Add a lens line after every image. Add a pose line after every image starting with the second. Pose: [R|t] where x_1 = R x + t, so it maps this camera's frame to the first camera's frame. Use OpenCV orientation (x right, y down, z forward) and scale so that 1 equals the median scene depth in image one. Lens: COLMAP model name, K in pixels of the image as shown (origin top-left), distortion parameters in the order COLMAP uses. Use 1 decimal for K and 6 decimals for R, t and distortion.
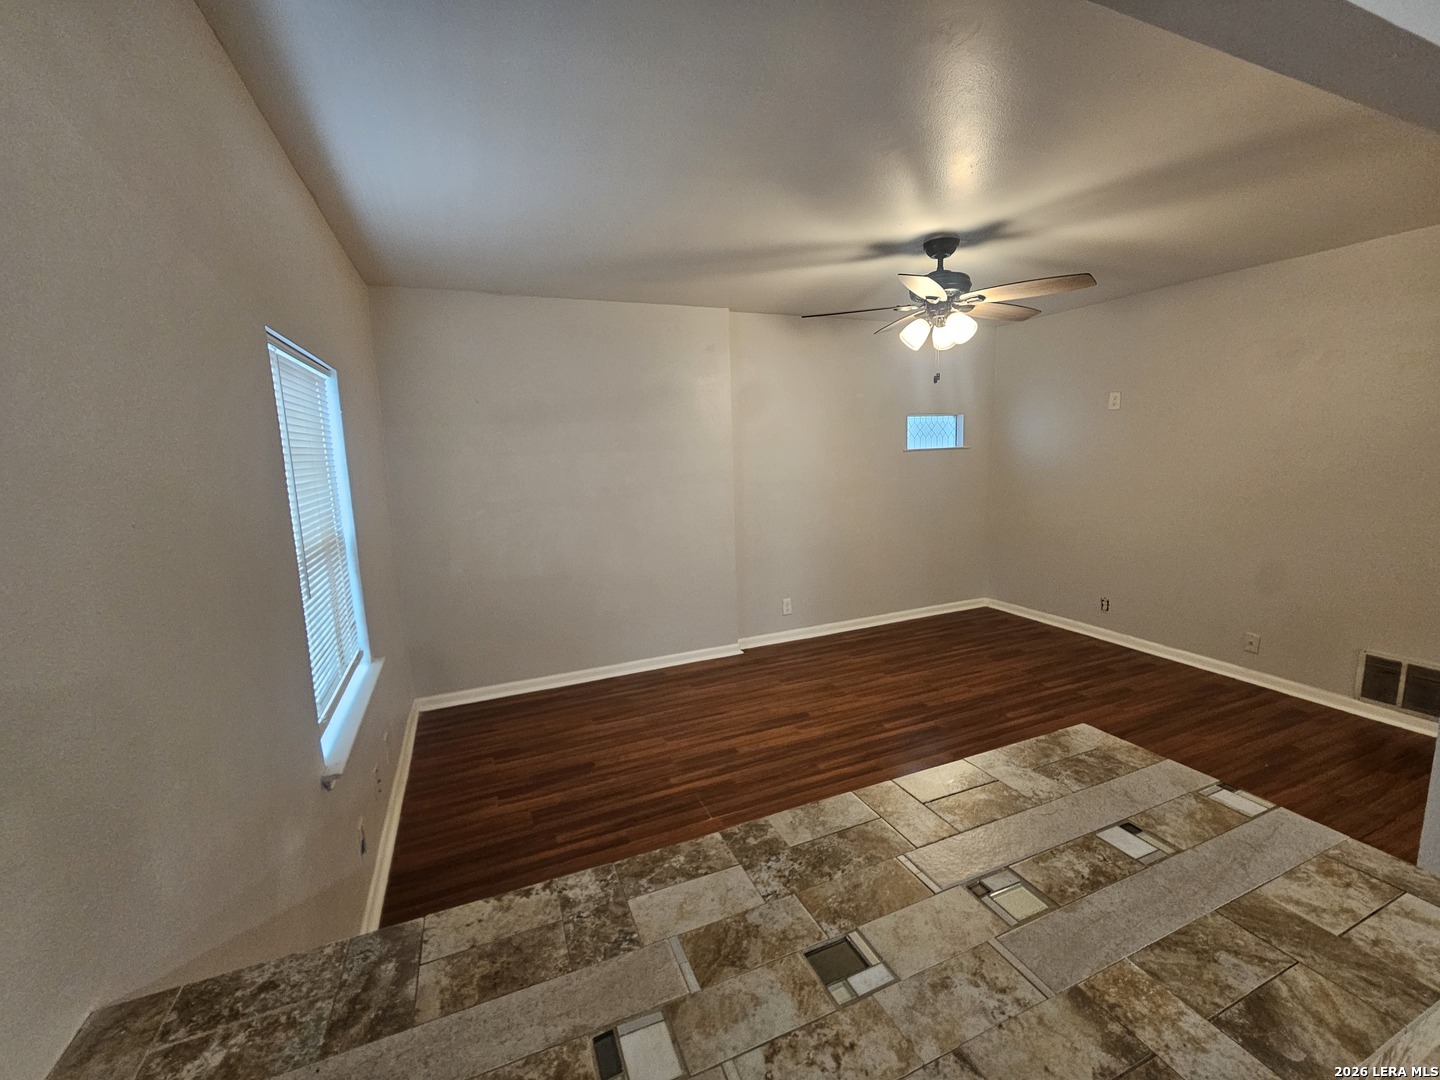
lens RADIAL K [[592.7, 0, 716.9], [0, 592.7, 541.8], [0, 0, 1]] dist [0.001296, -0.000951]
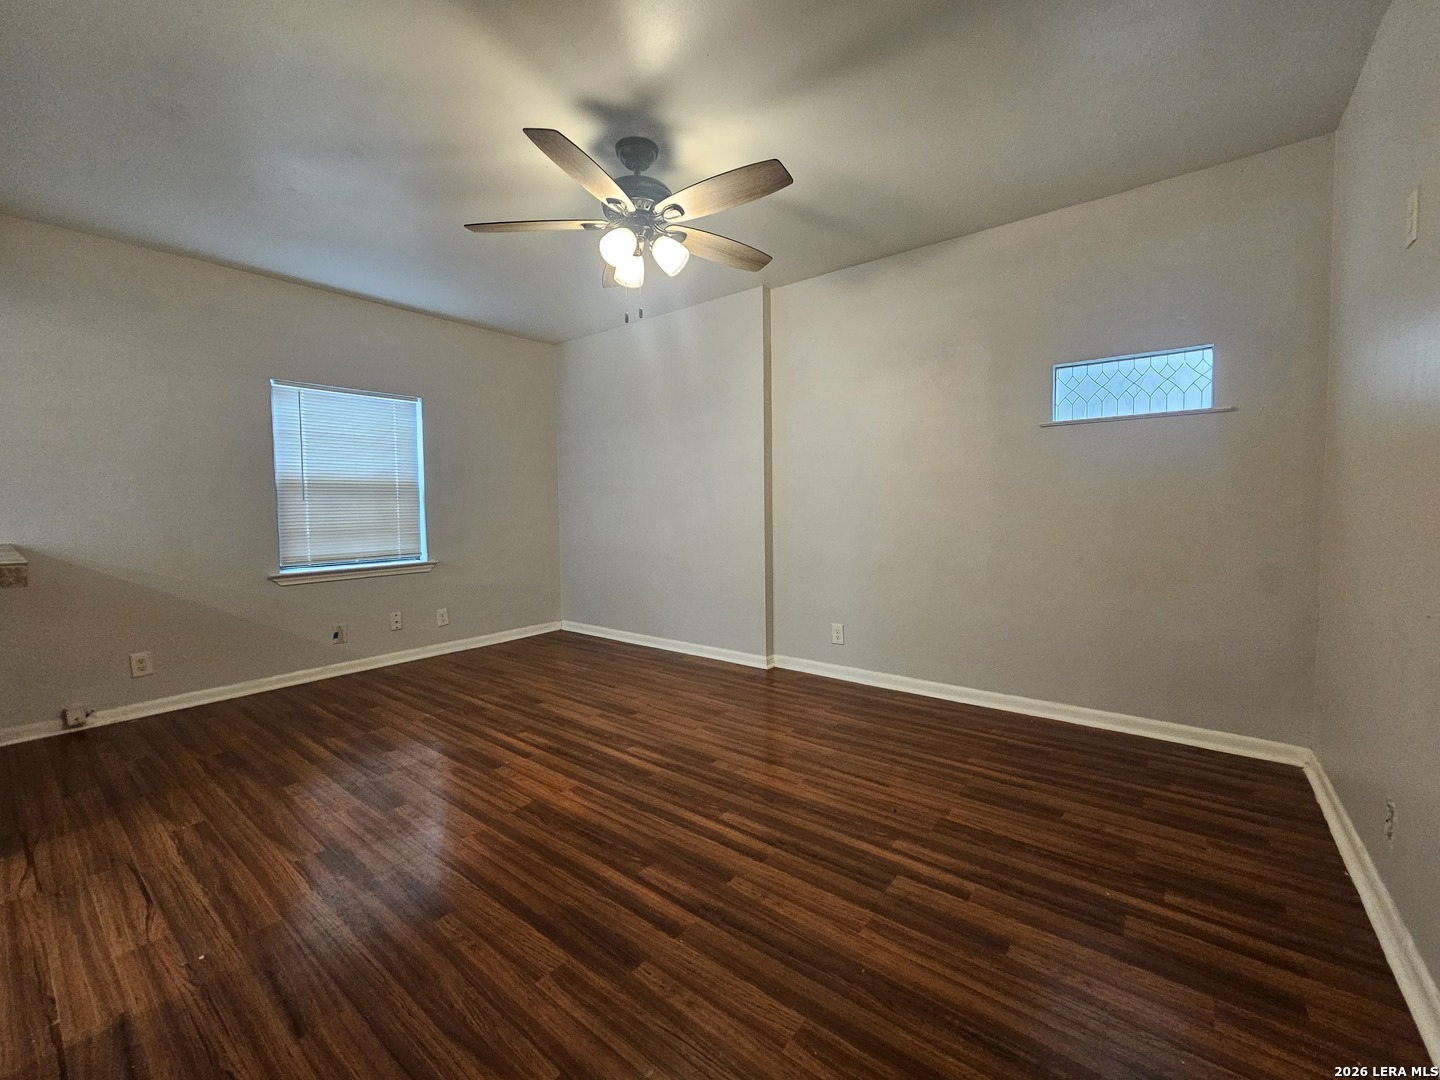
lens RADIAL K [[592.7, 0, 715.9], [0, 592.7, 531.4], [0, 0, 1]] dist [0.001296, -0.000951]
pose [[0.480864, 0.066950, -0.874235, 0.914623], [-0.143395, 0.989661, -0.003084, 0.002051], [0.864990, 0.126844, 0.485492, 0.591788]]
